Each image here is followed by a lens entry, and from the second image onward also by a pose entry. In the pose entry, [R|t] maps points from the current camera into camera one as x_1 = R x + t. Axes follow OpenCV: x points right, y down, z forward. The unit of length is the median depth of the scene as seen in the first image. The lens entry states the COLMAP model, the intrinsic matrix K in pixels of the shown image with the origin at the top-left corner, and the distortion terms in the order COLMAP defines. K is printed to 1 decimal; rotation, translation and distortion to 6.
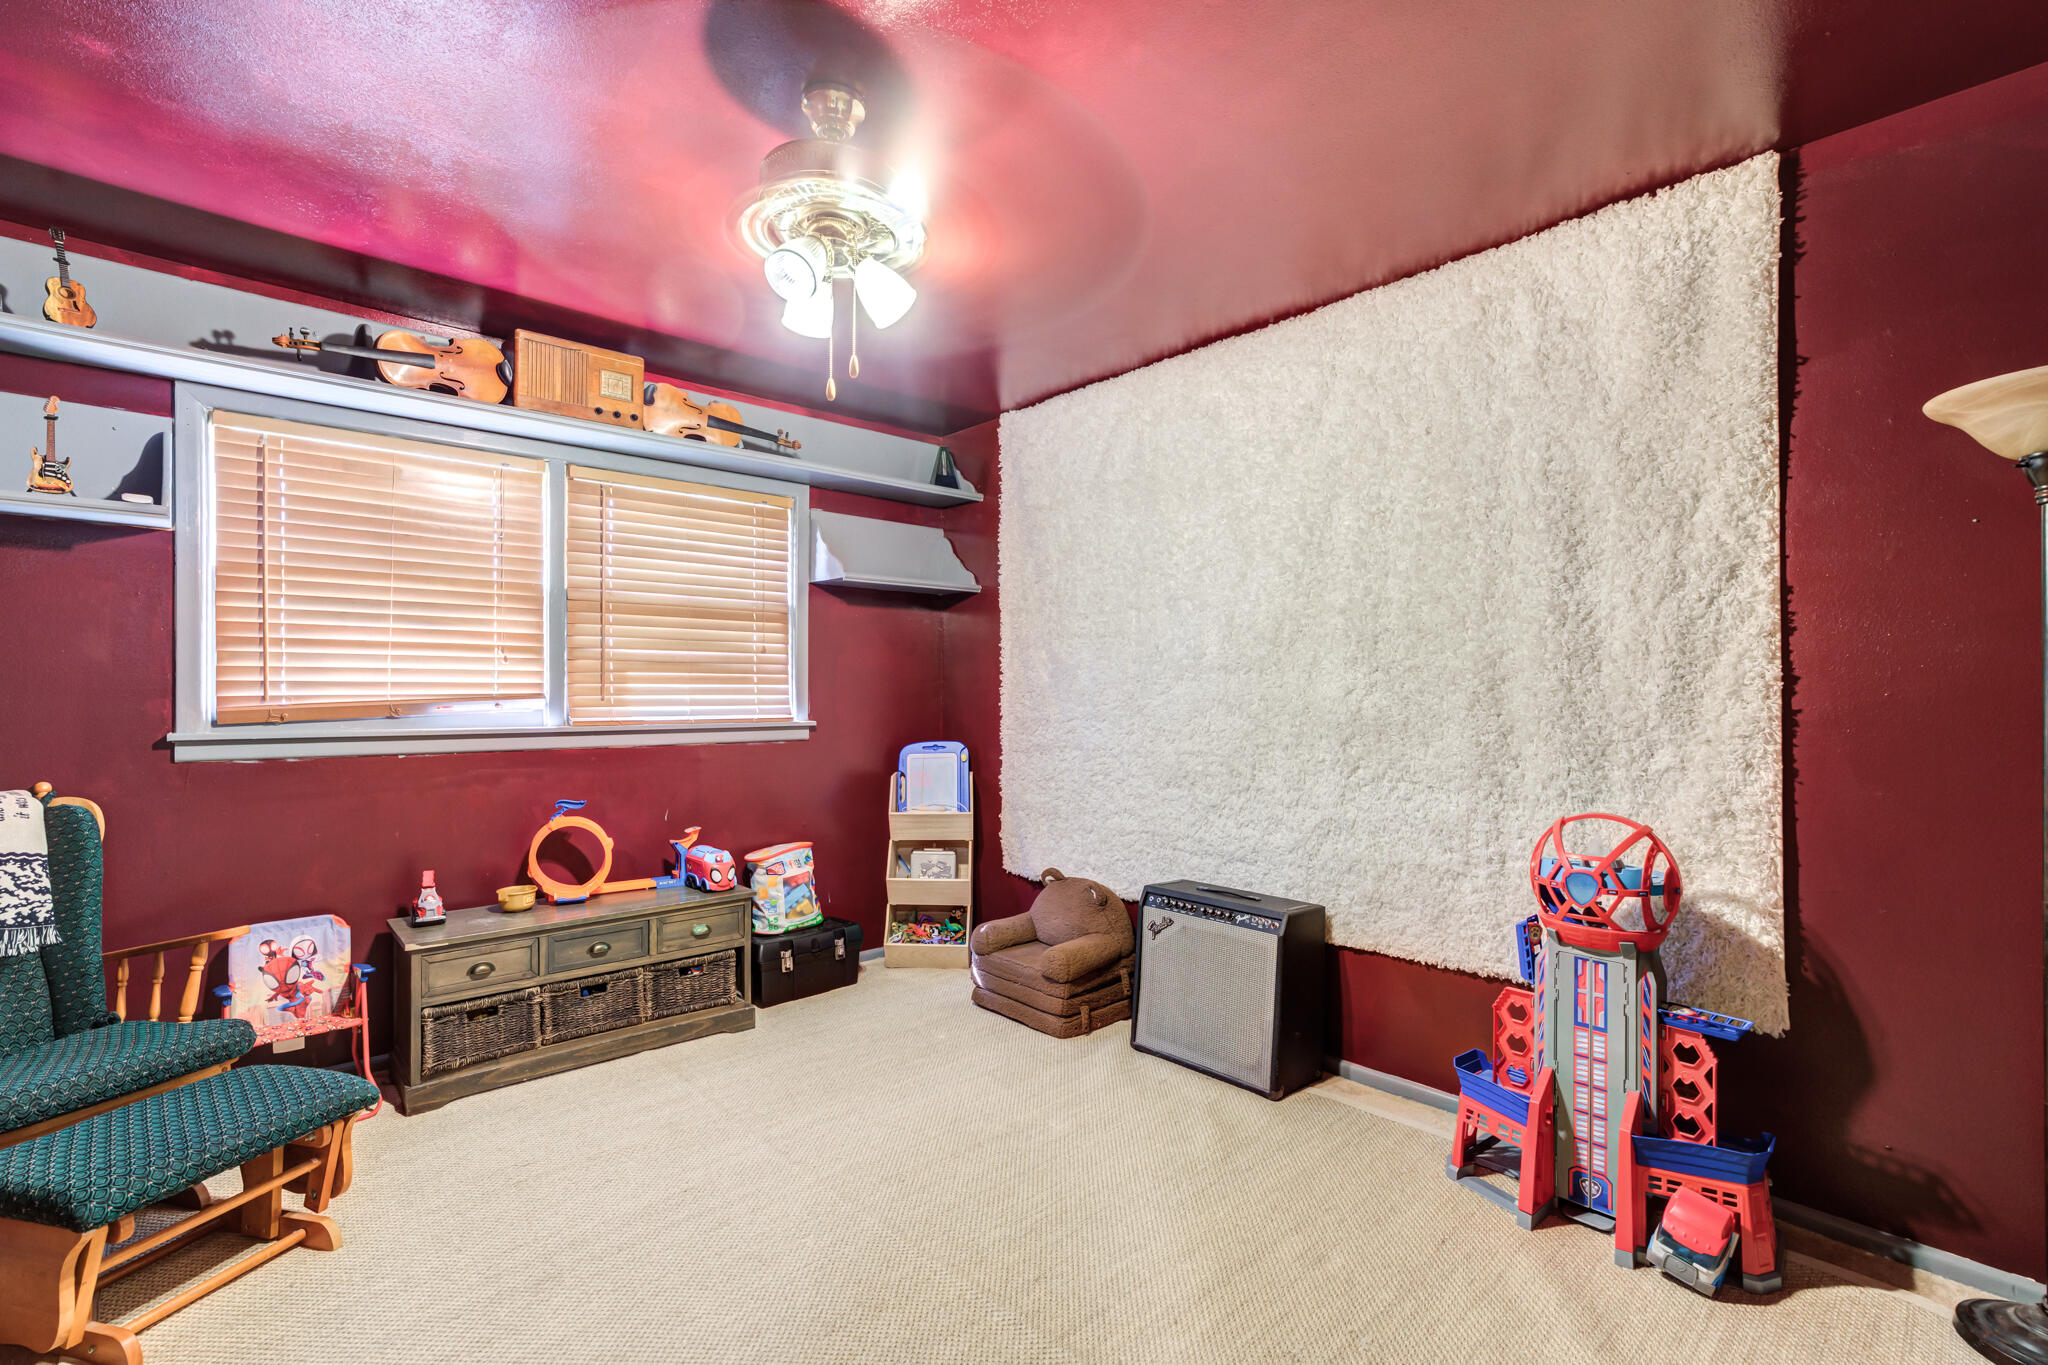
lens RADIAL K [[925.8, 0, 1033.8], [0, 925.8, 703.3], [0, 0, 1]] dist [-0.016219, 0.013145]
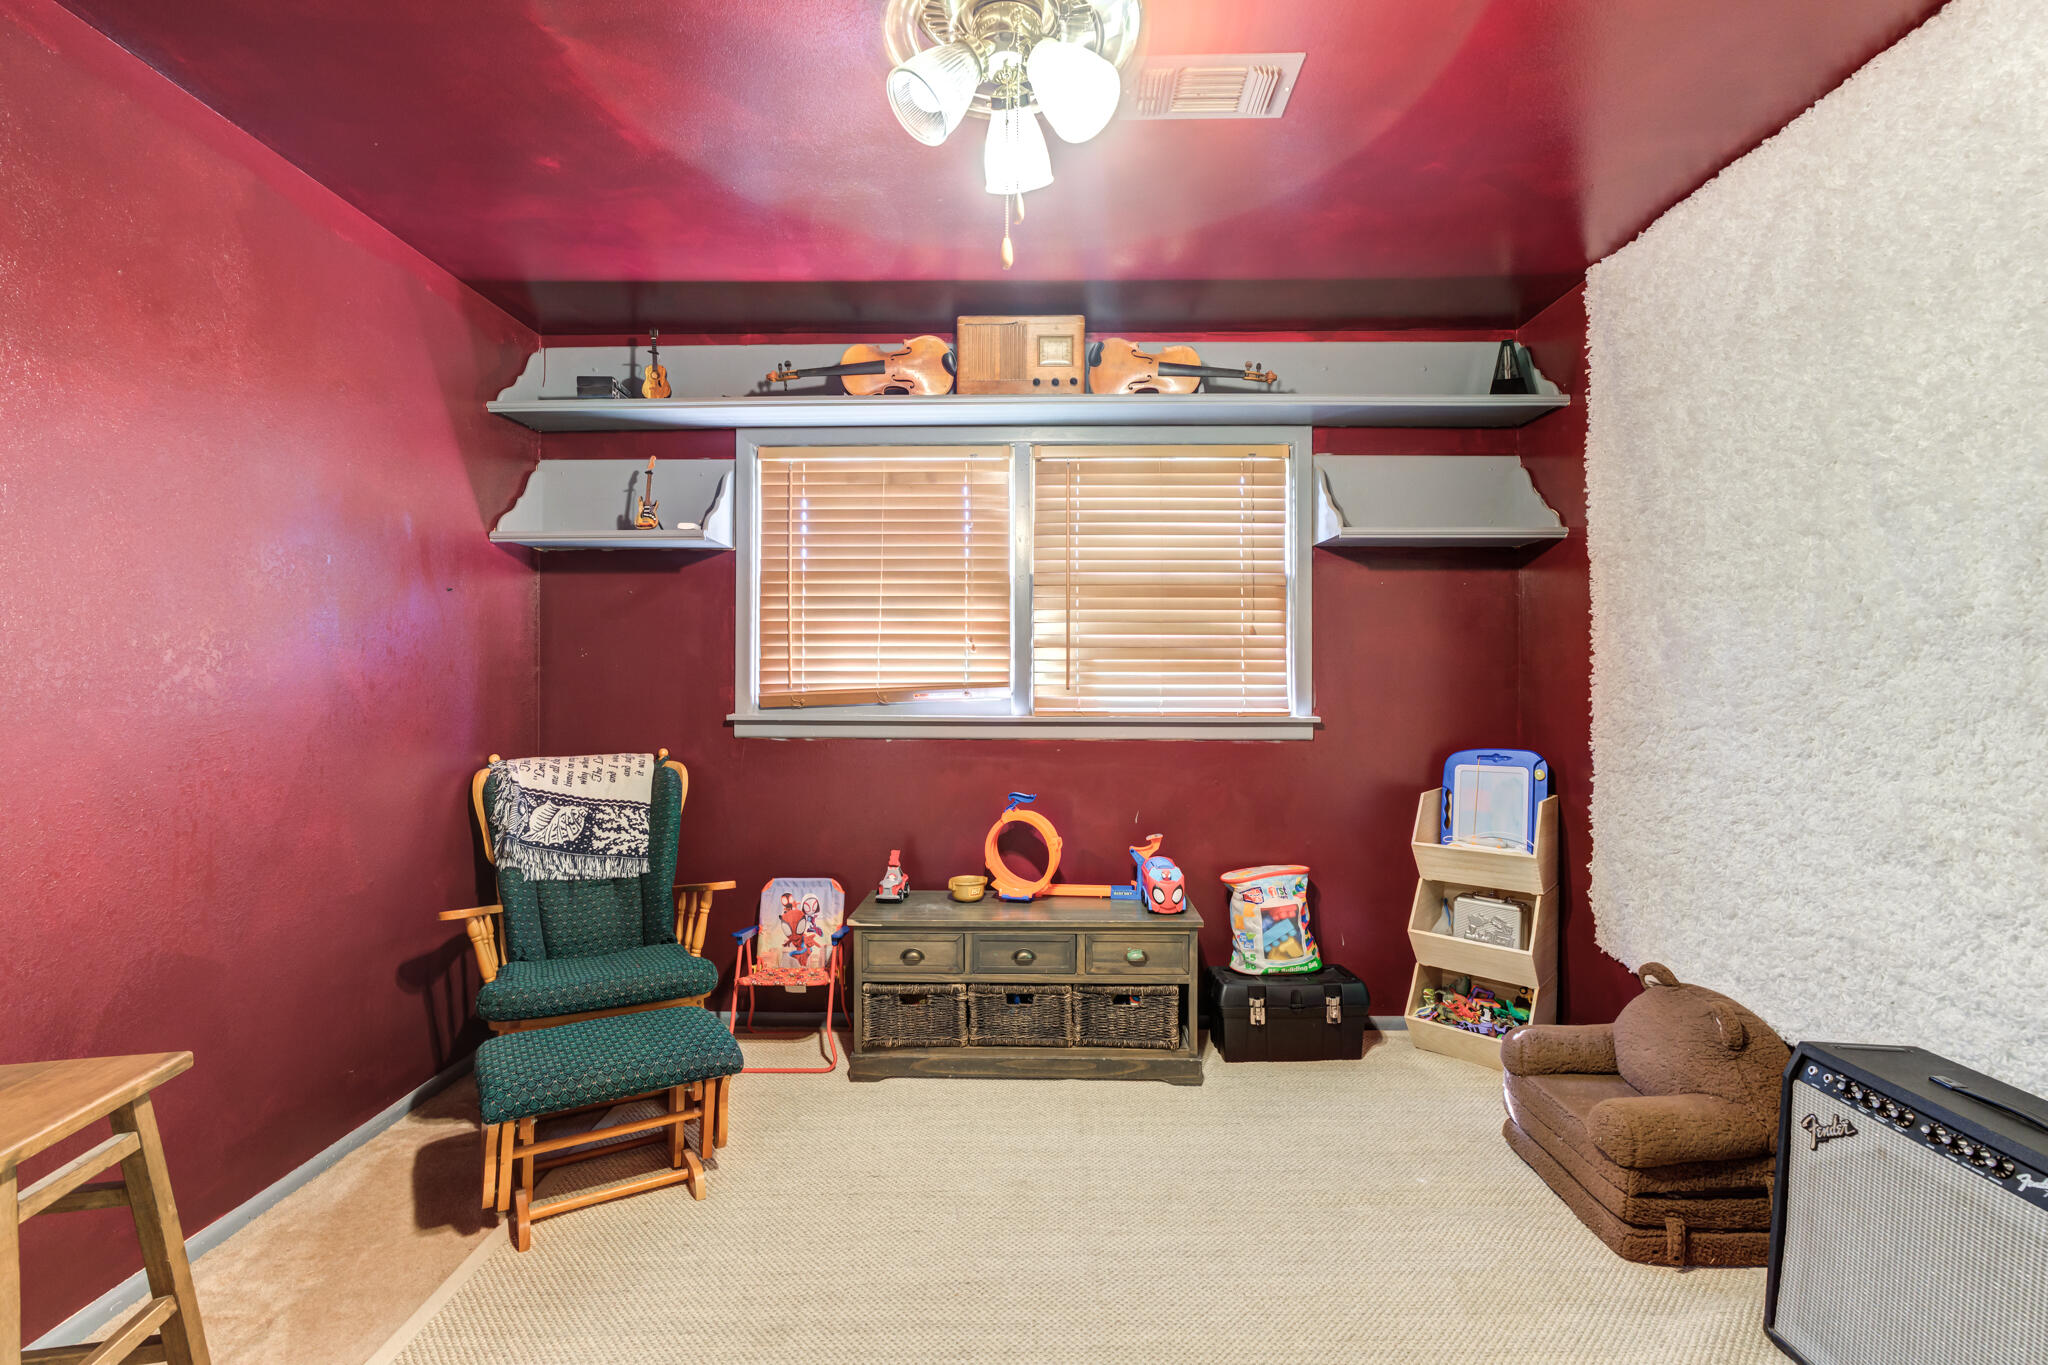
lens RADIAL K [[925.8, 0, 1028.7], [0, 925.8, 679.6], [0, 0, 1]] dist [-0.016219, 0.013145]
pose [[0.727038, 0.000710, -0.686597, 0.157285], [-0.009033, 0.999923, -0.008531, -0.005149], [0.686538, 0.012404, 0.726988, 0.289078]]
